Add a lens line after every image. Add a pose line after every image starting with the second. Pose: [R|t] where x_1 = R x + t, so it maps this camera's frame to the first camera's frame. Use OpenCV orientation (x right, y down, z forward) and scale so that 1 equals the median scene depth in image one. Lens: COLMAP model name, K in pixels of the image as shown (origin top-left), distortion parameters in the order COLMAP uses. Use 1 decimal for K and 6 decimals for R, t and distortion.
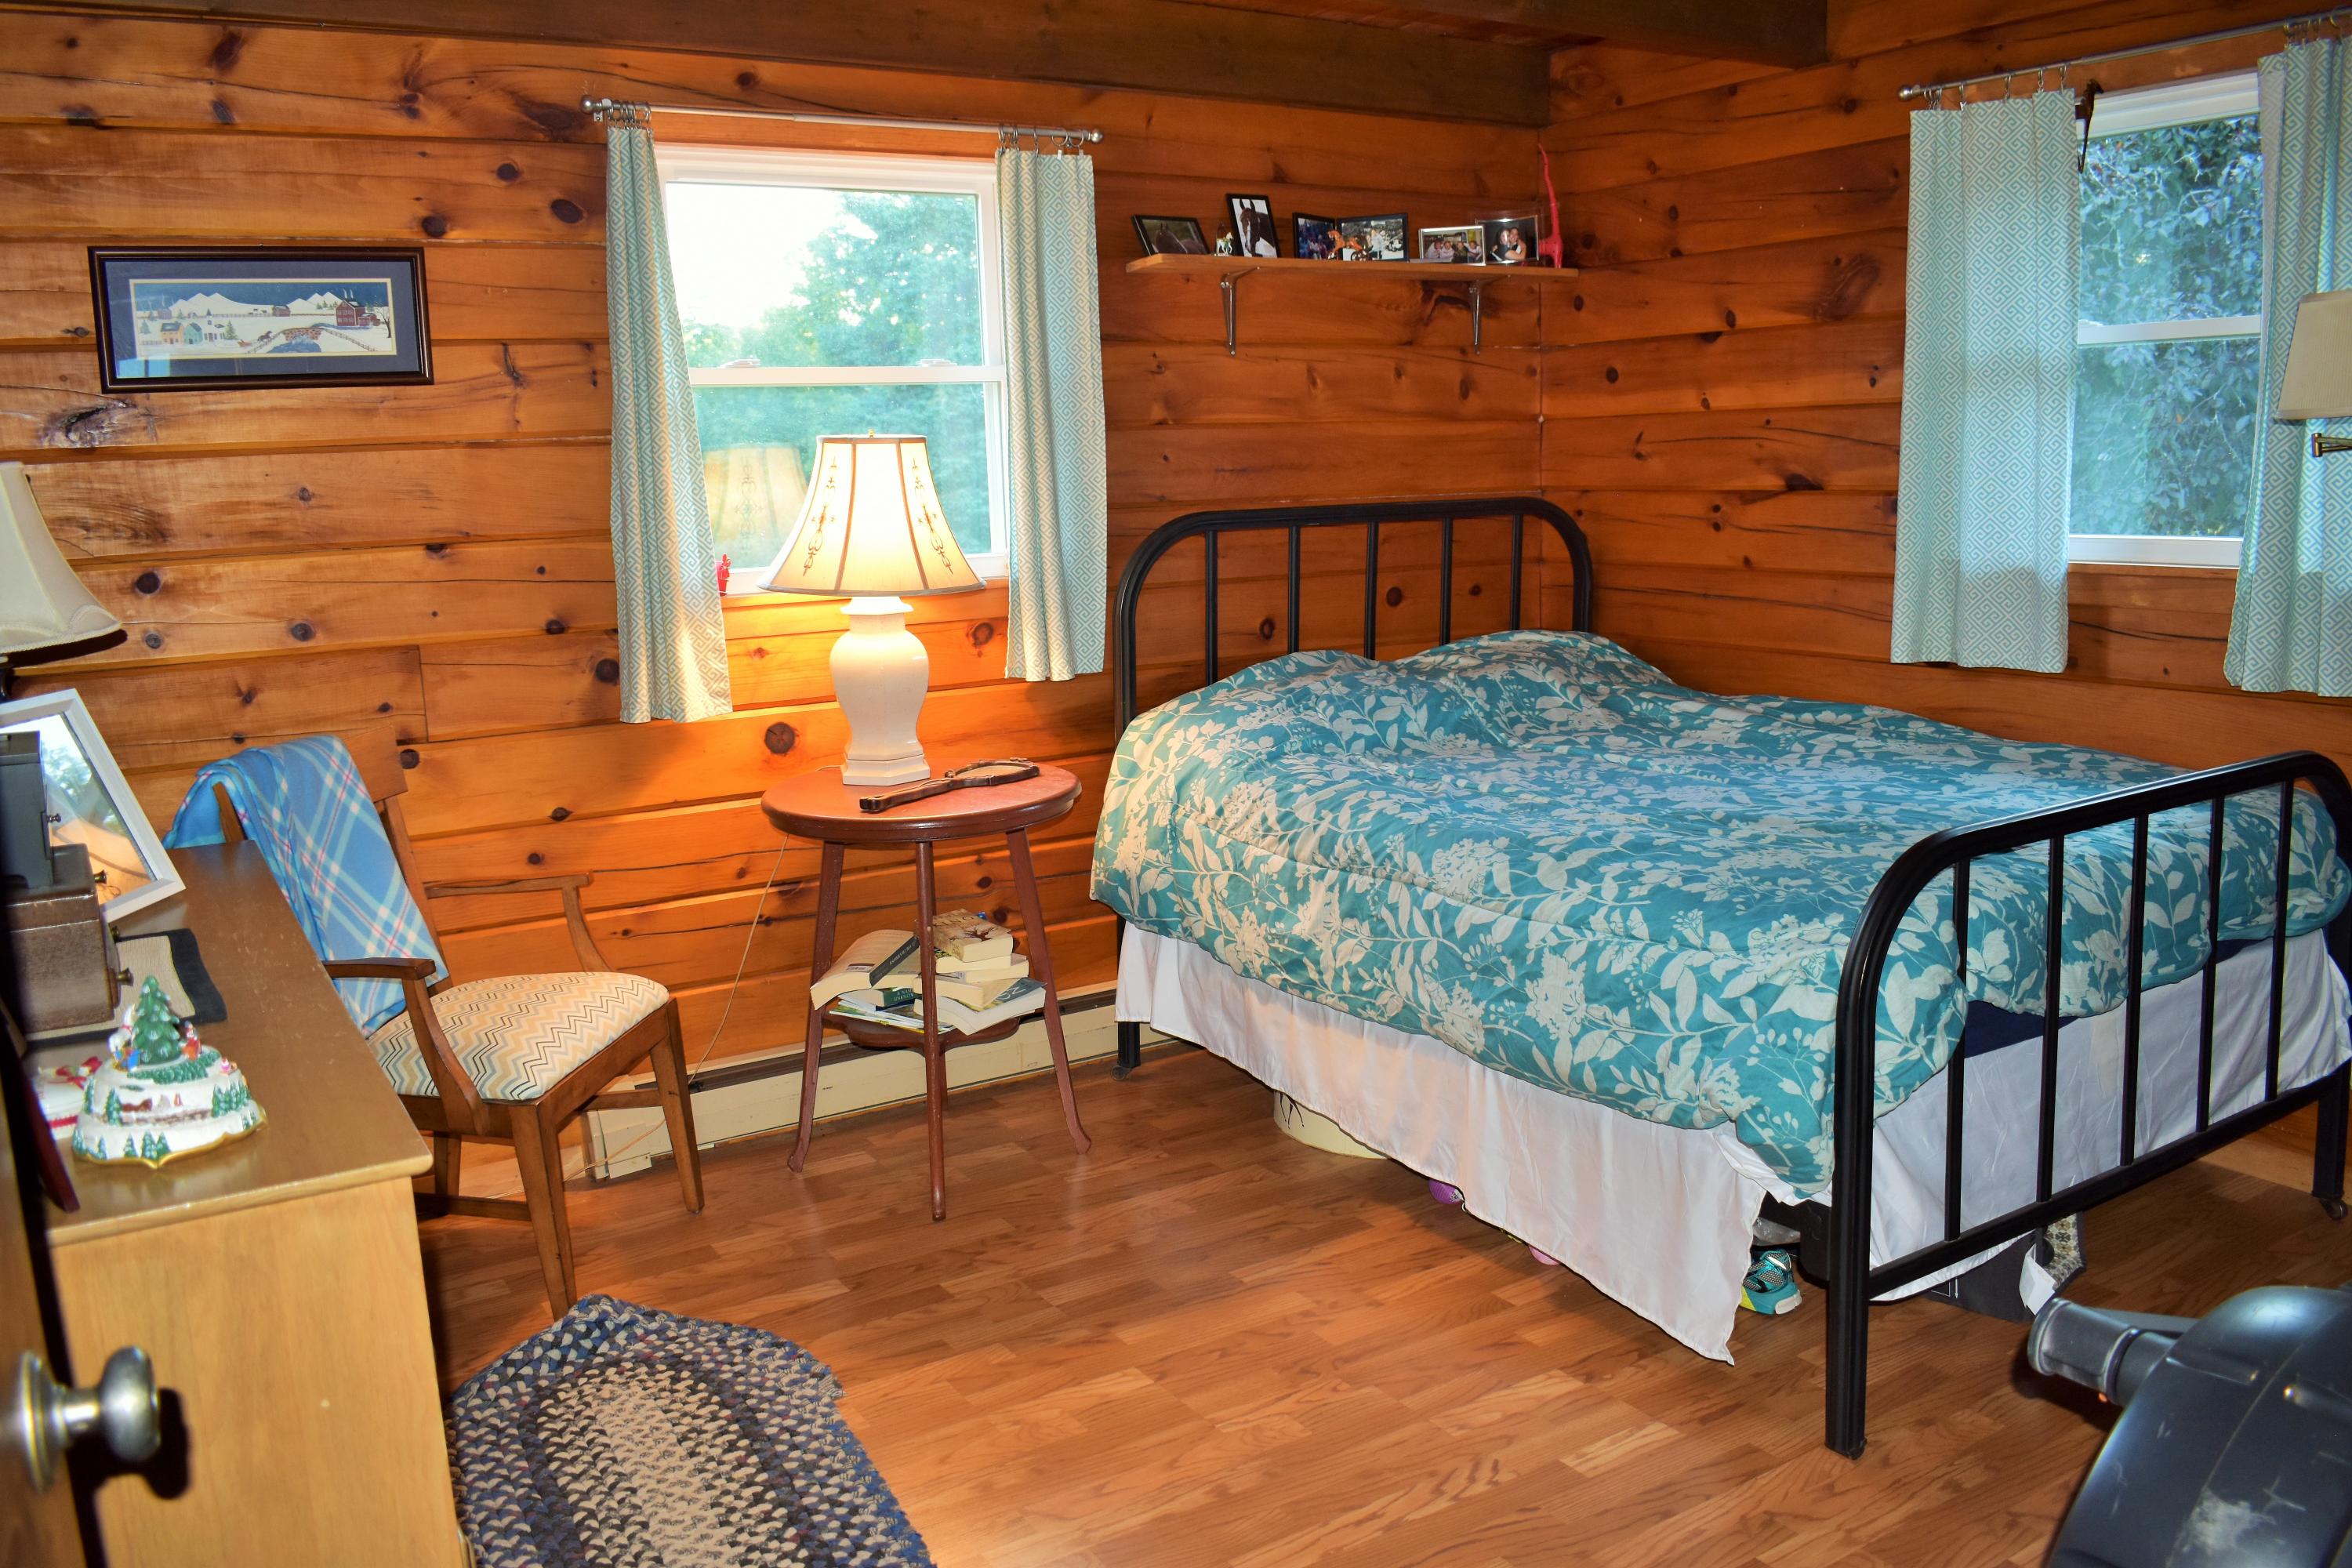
lens RADIAL K [[1860.5, 0, 1176.0], [0, 1860.5, 784.0], [0, 0, 1]] dist [-0.086497, -0.005192]
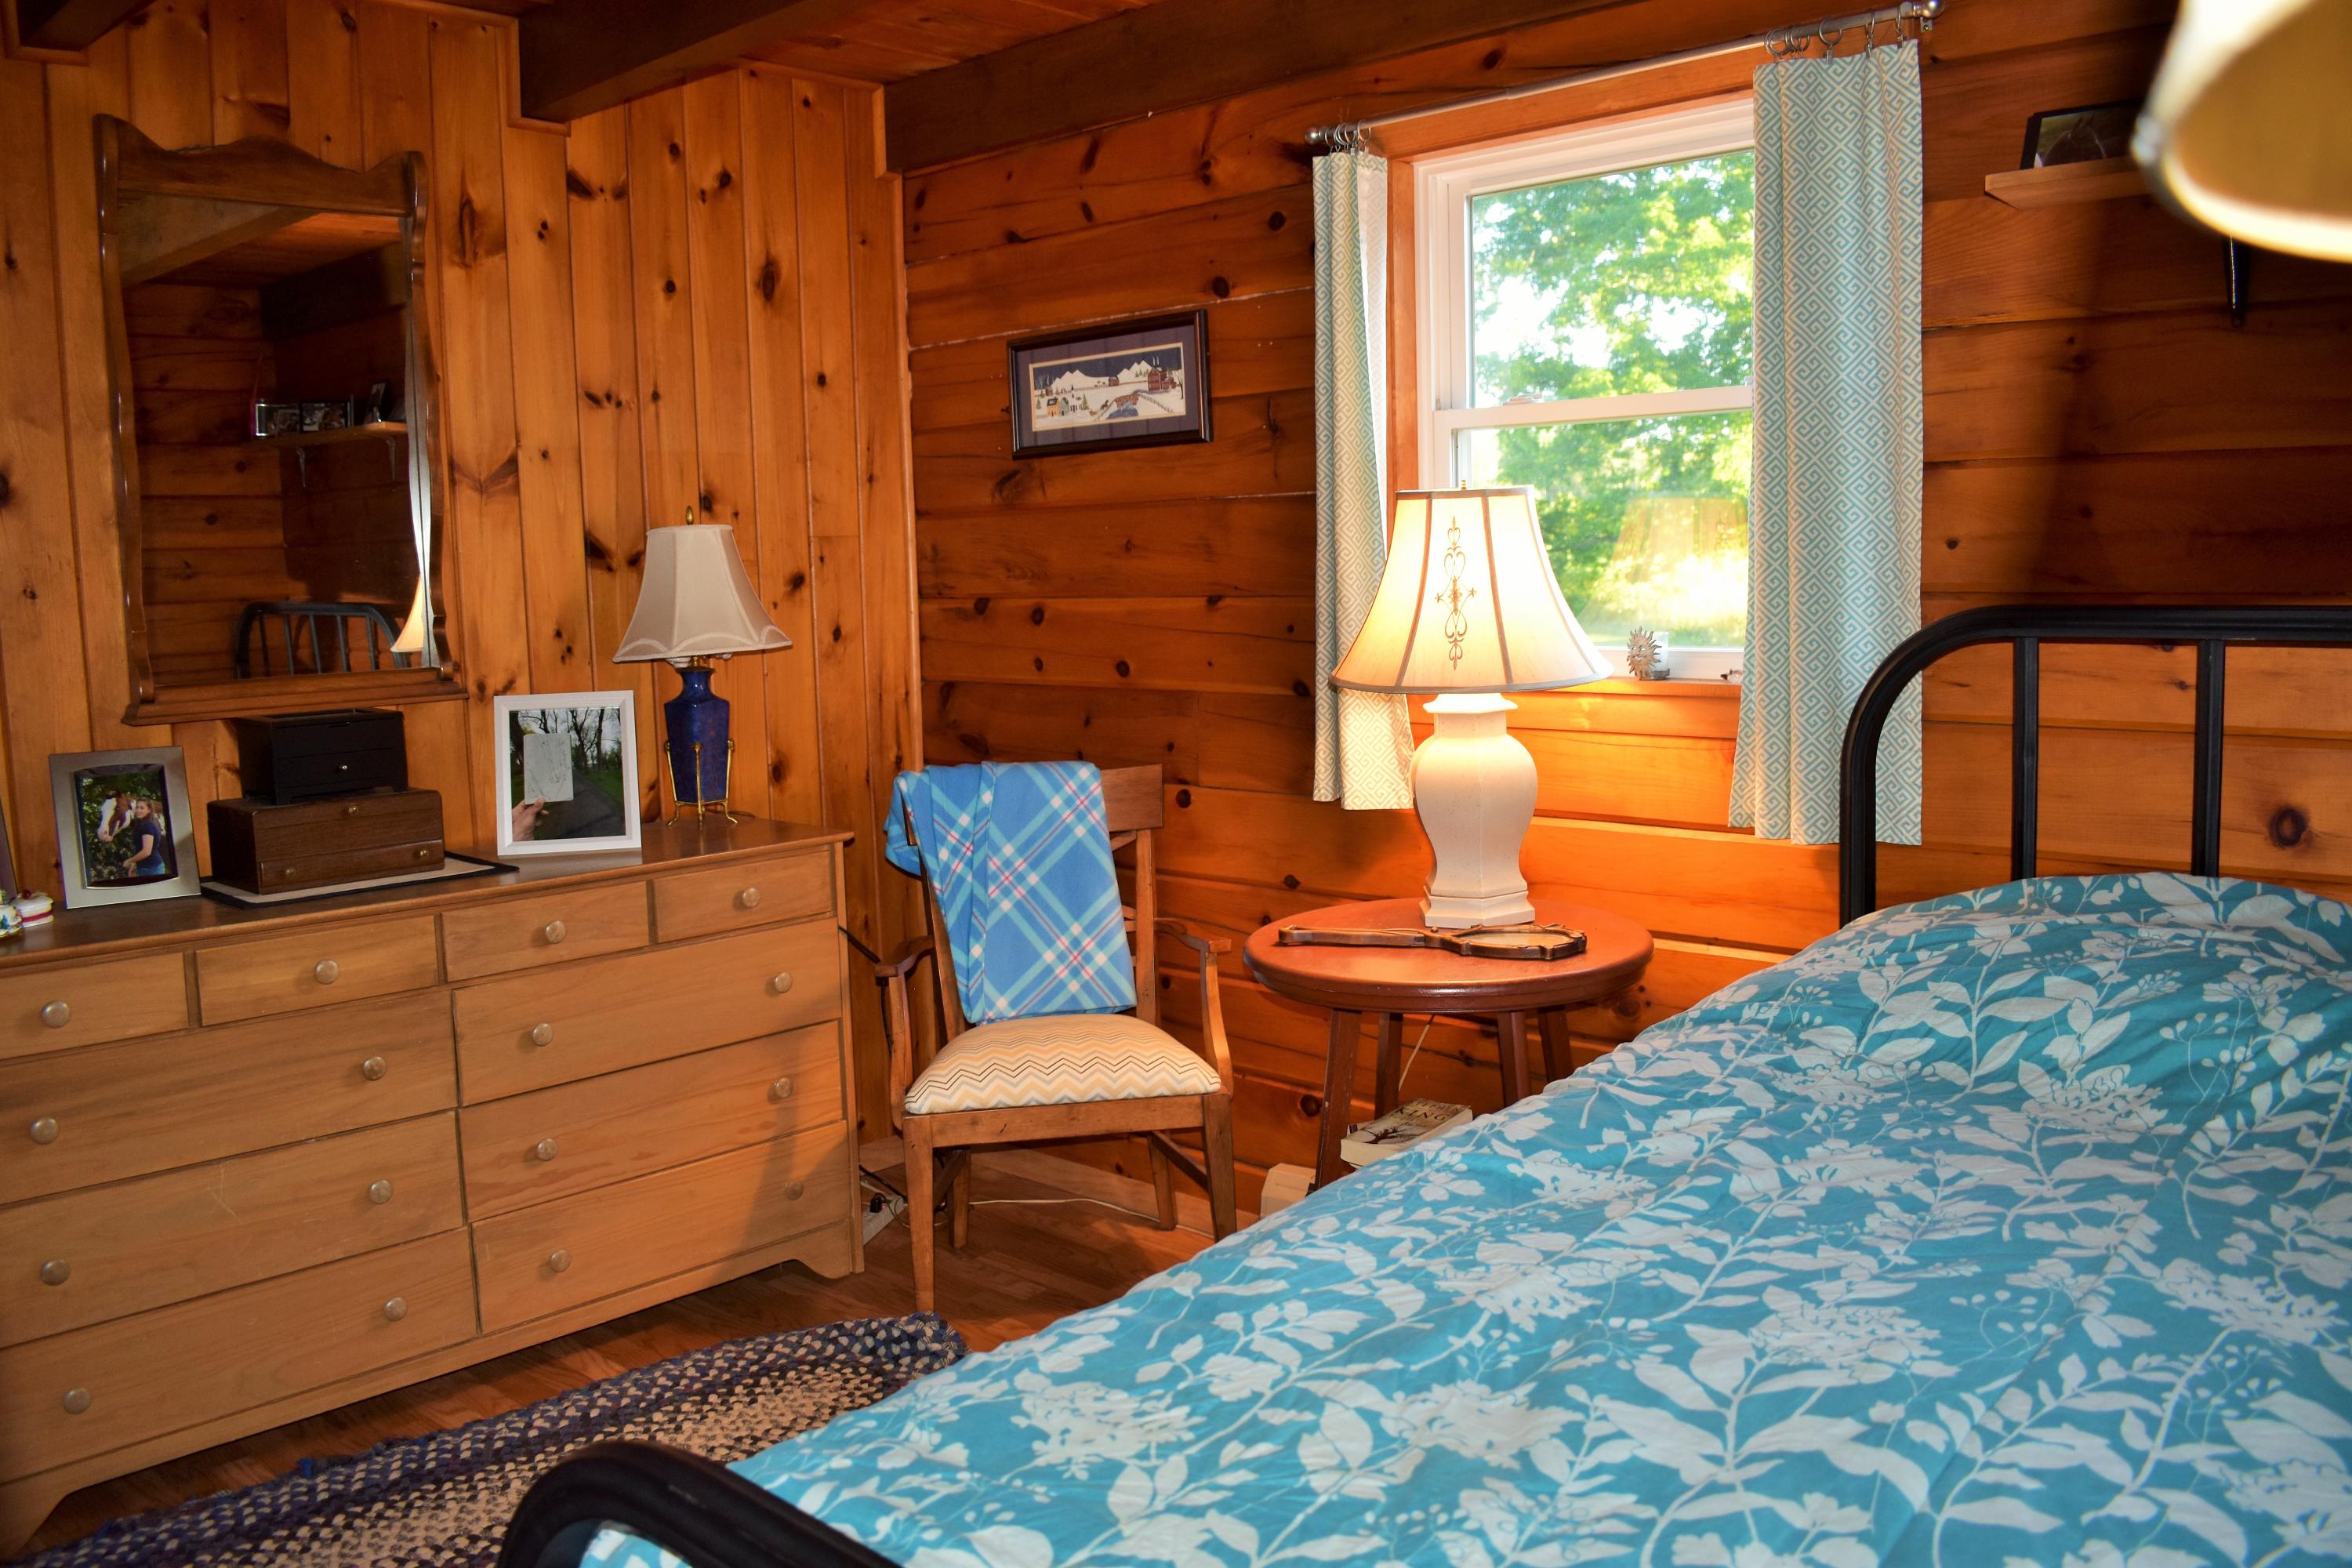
lens RADIAL K [[1860.5, 0, 1176.0], [0, 1860.5, 784.0], [0, 0, 1]] dist [-0.086497, -0.005192]
pose [[0.255508, 0.138788, -0.956793, 0.641720], [-0.145579, 0.983882, 0.103841, -0.141073], [0.955784, 0.112756, 0.271594, 0.752639]]
